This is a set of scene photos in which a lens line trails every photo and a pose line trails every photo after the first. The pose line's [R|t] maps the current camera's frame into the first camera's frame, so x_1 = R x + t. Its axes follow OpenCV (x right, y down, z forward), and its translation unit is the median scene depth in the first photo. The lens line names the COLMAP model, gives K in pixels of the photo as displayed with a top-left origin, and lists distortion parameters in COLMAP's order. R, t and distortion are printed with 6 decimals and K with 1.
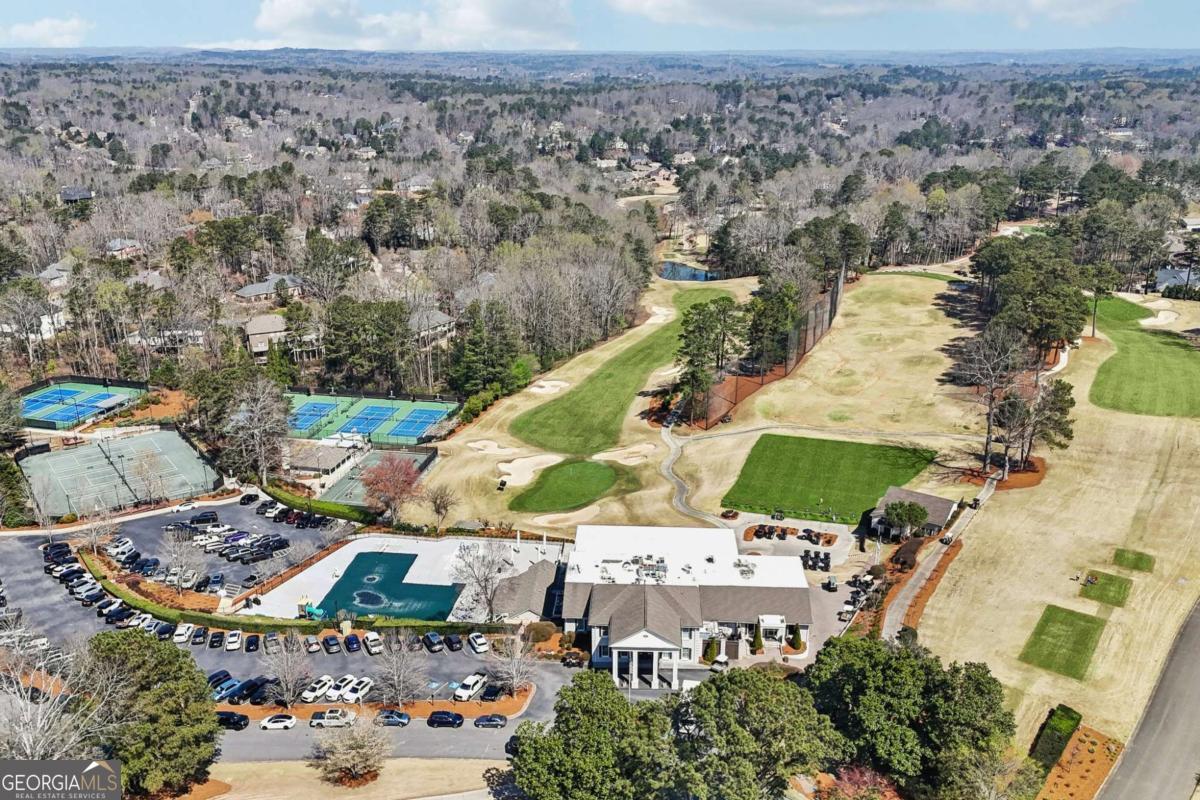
lens RADIAL K [[972.0, 0, 590.8], [0, 972.0, 400.0], [0, 0, 1]] dist [0.030154, -0.039704]
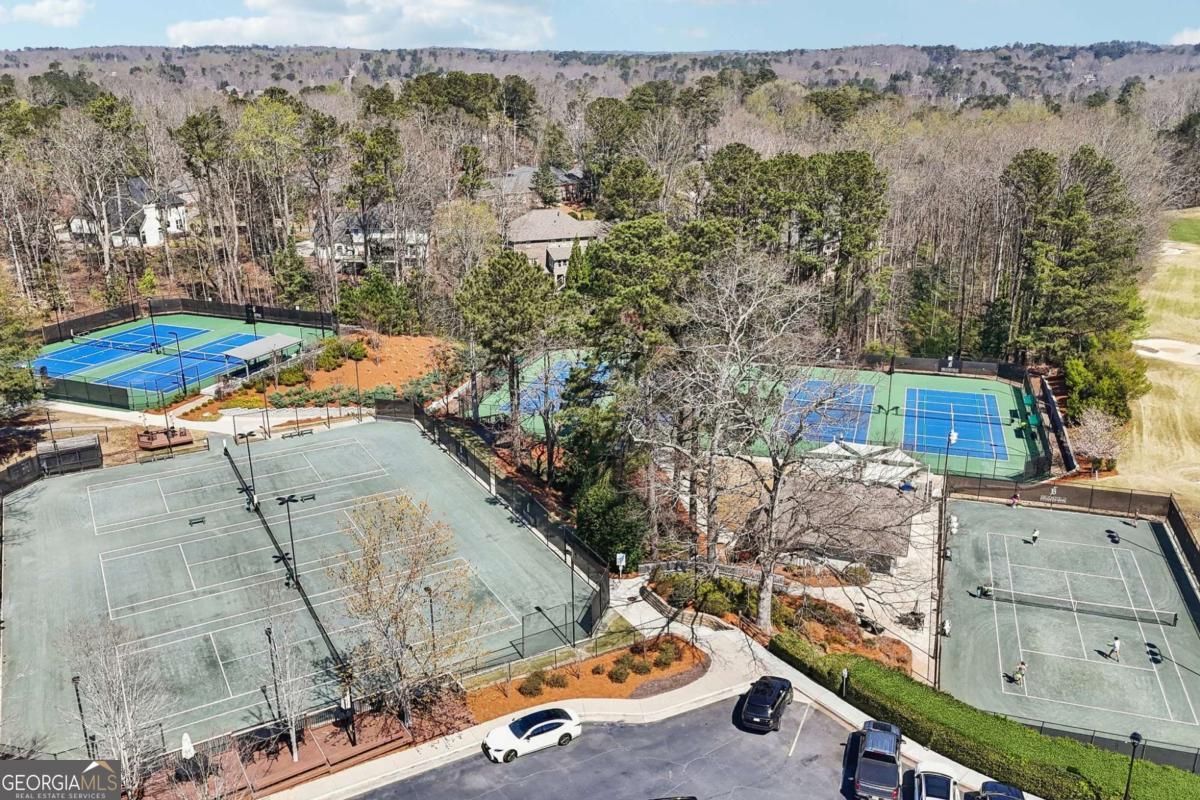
lens RADIAL K [[972.0, 0, 590.8], [0, 972.0, 400.0], [0, 0, 1]] dist [0.030154, -0.039704]
pose [[0.991205, 0.030748, -0.128711, -0.277760], [-0.030855, 0.999523, 0.001161, 0.018392], [0.128686, 0.002820, 0.991681, 0.566221]]
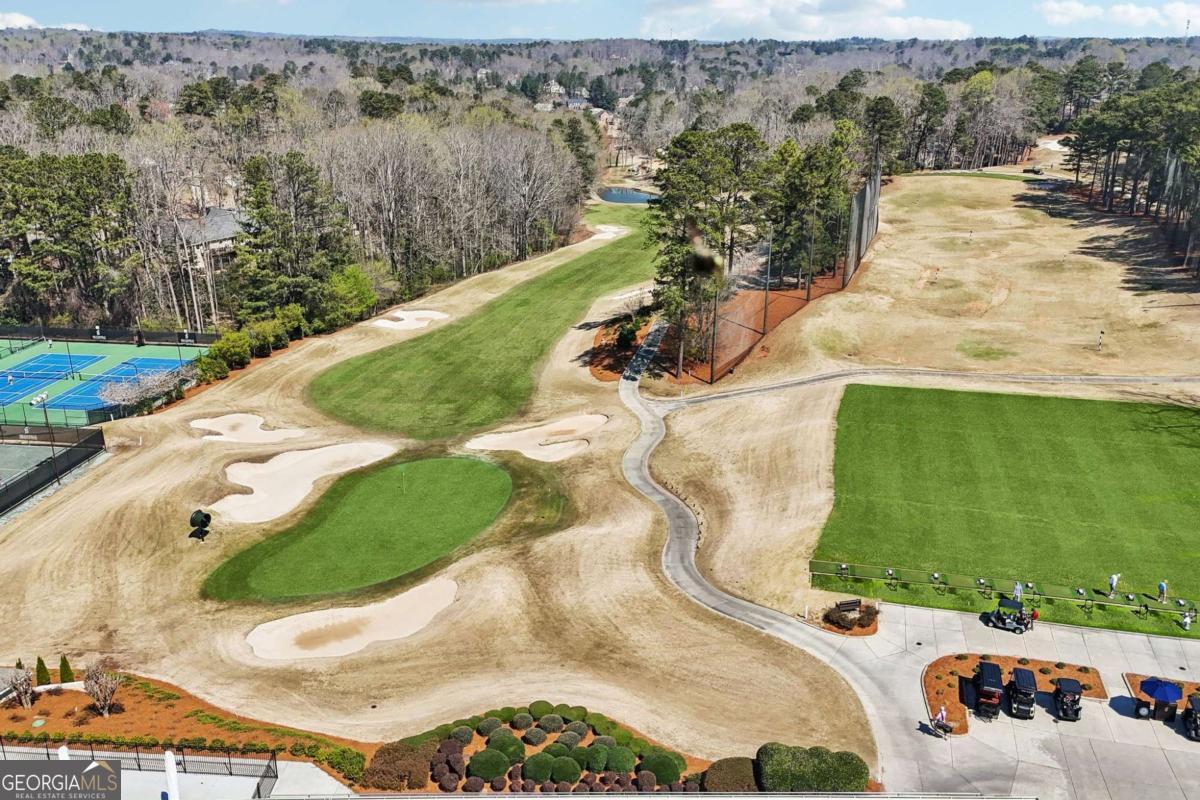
lens RADIAL K [[972.0, 0, 590.8], [0, 972.0, 400.0], [0, 0, 1]] dist [0.030154, -0.039704]
pose [[0.998269, -0.018815, 0.055718, 0.029990], [0.018206, 0.999769, 0.011417, 0.030414], [-0.055920, -0.010383, 0.998381, 0.490611]]
